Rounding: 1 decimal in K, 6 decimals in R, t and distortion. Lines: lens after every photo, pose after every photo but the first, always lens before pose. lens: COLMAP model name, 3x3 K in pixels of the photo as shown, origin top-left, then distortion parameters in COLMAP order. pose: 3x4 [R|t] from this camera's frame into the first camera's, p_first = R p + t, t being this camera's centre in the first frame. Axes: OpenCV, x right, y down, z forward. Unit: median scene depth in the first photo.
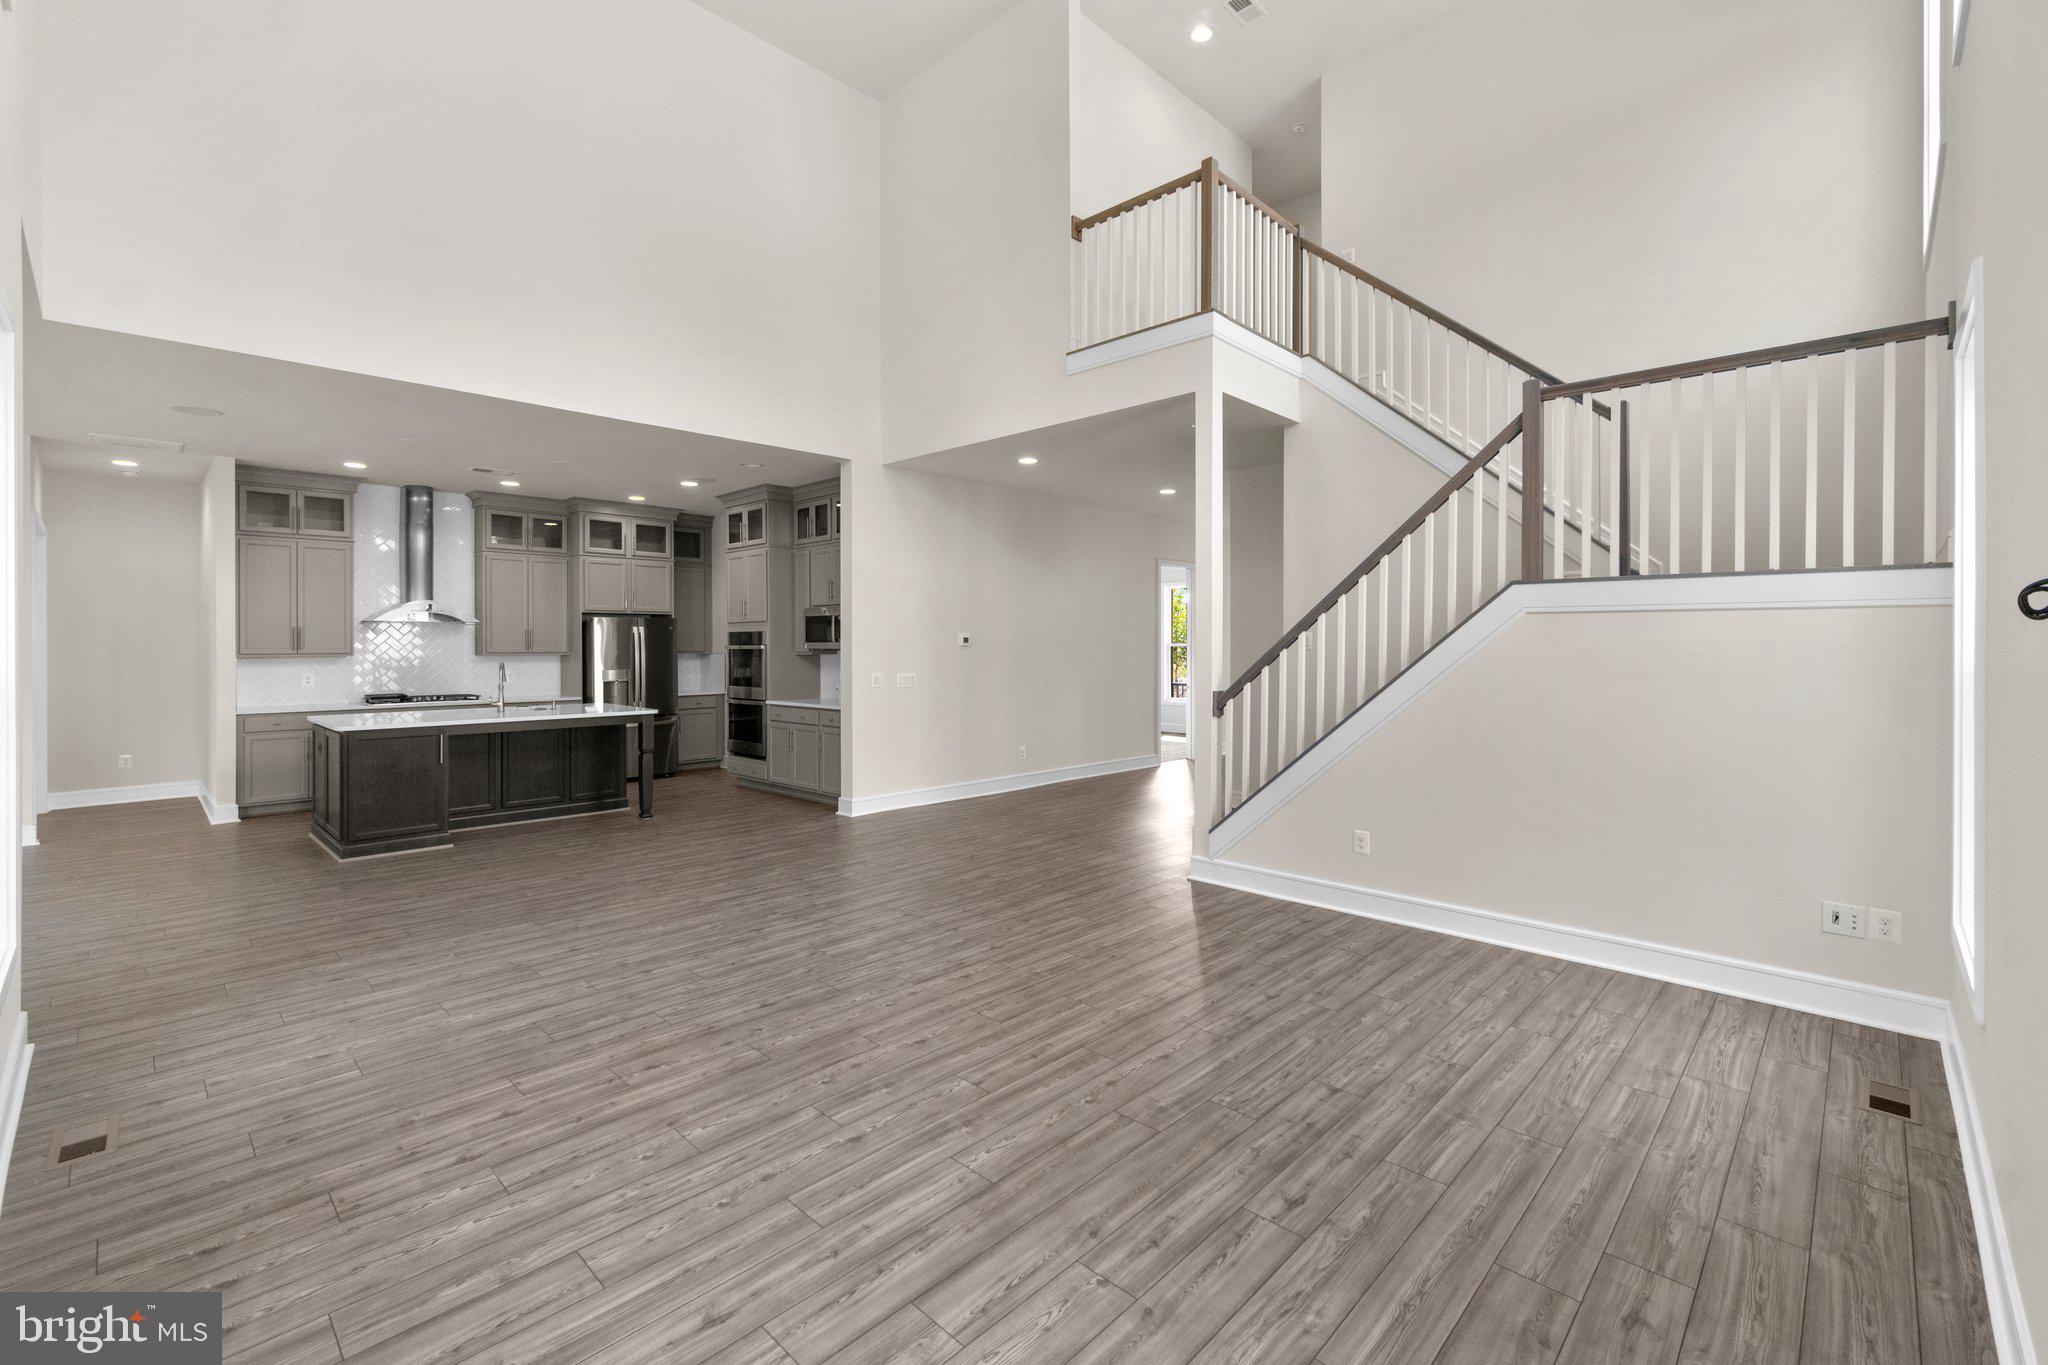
lens RADIAL K [[880.7, 0, 1033.8], [0, 880.7, 653.6], [0, 0, 1]] dist [-0.000486, -0.000111]
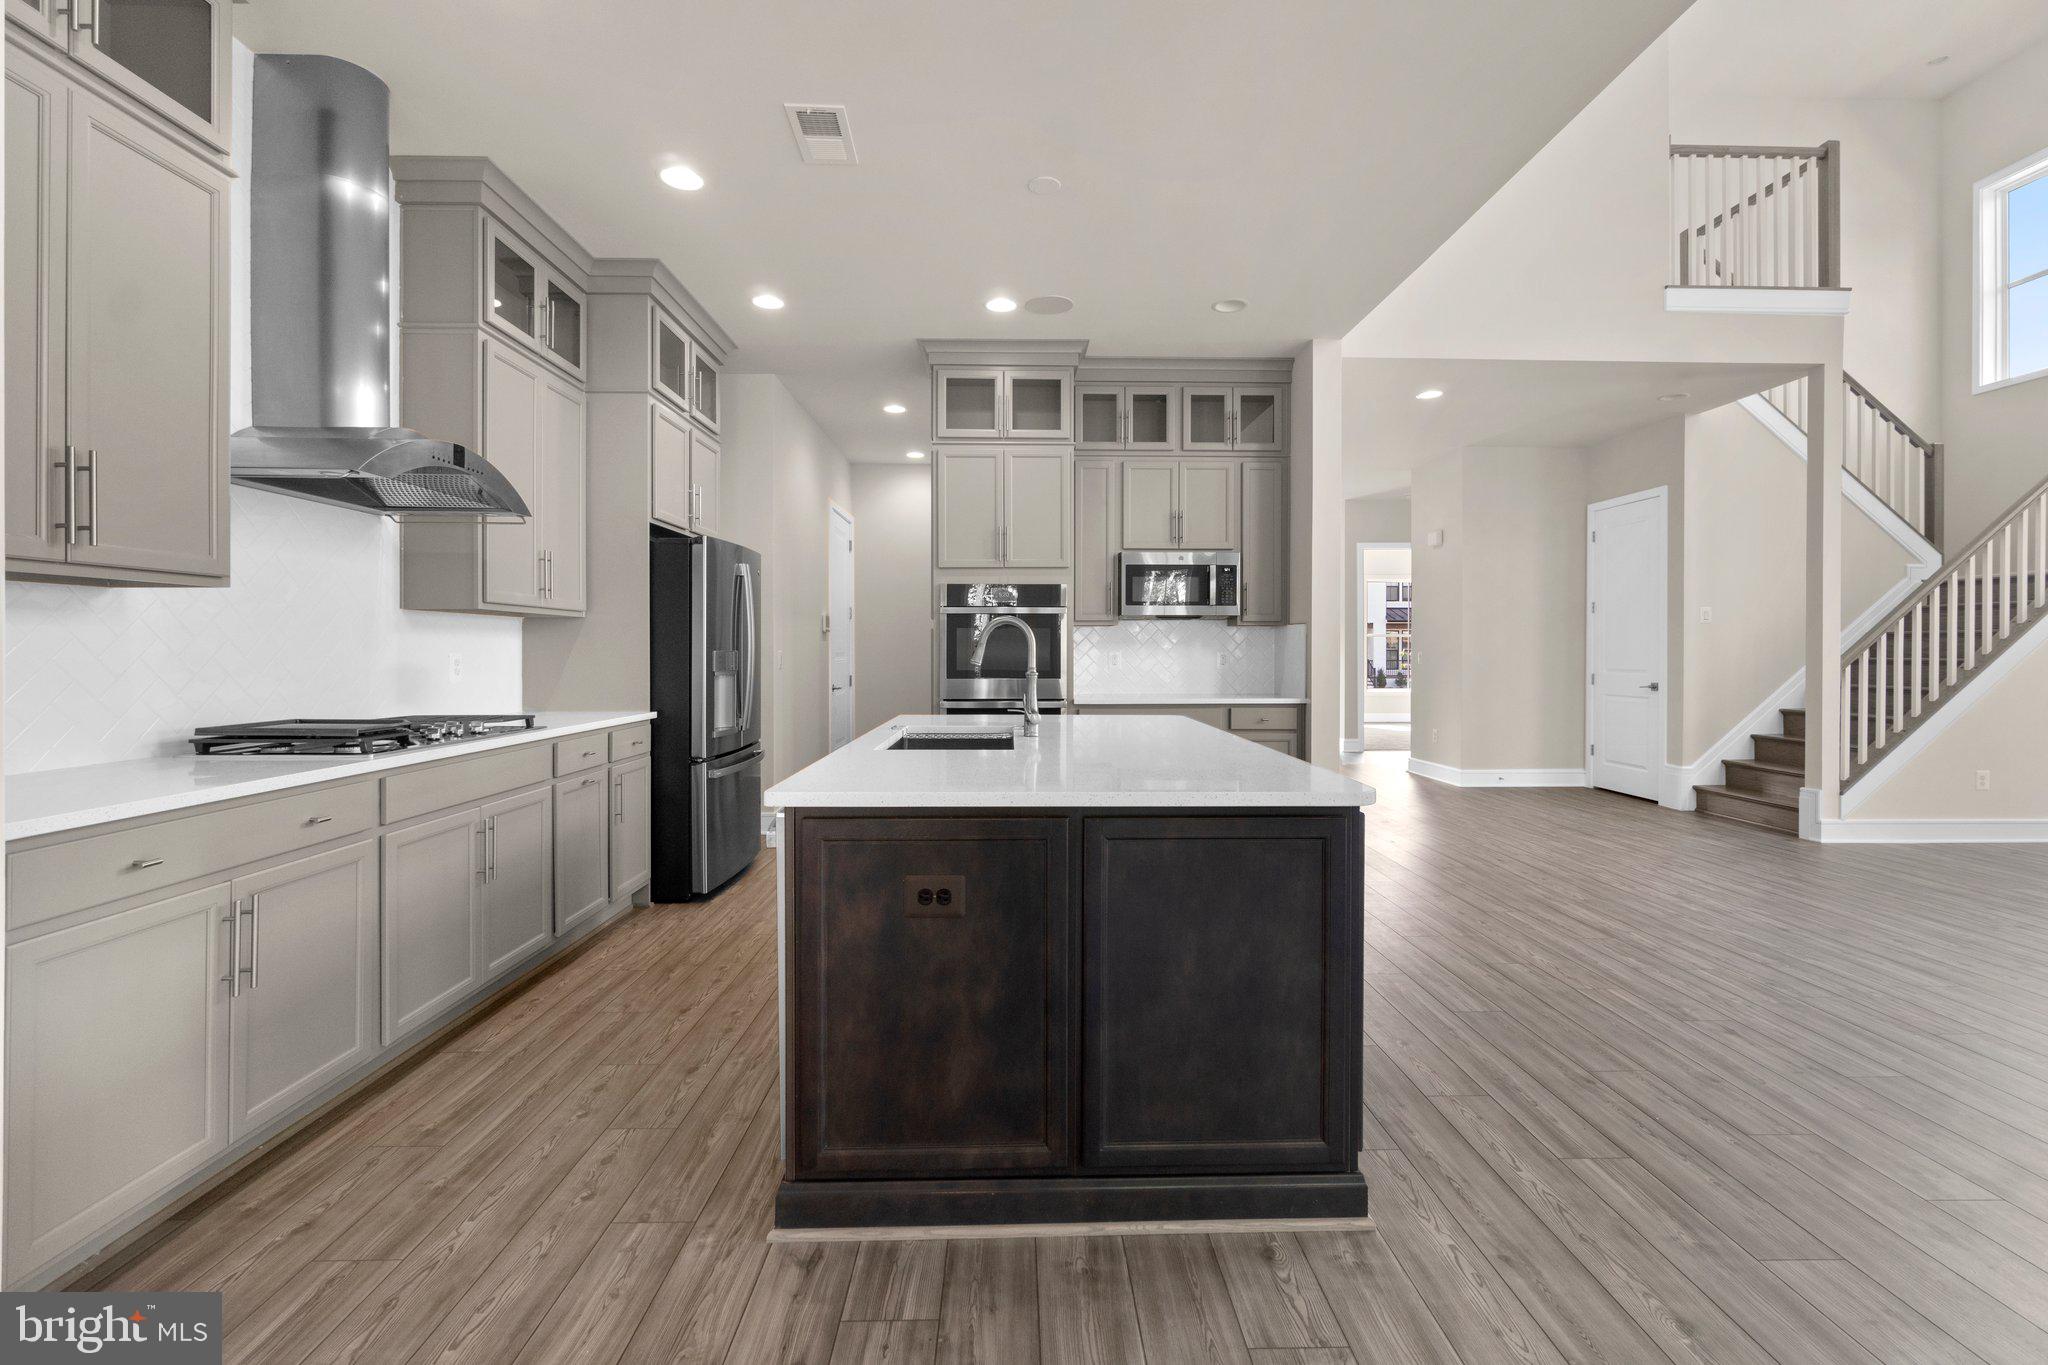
lens RADIAL K [[880.7, 0, 1033.8], [0, 880.7, 653.6], [0, 0, 1]] dist [-0.000486, -0.000111]
pose [[0.706274, -0.011647, 0.707843, -0.763426], [-0.001124, 0.999845, 0.017573, 0.011463], [-0.707938, -0.013207, 0.706151, 0.592589]]
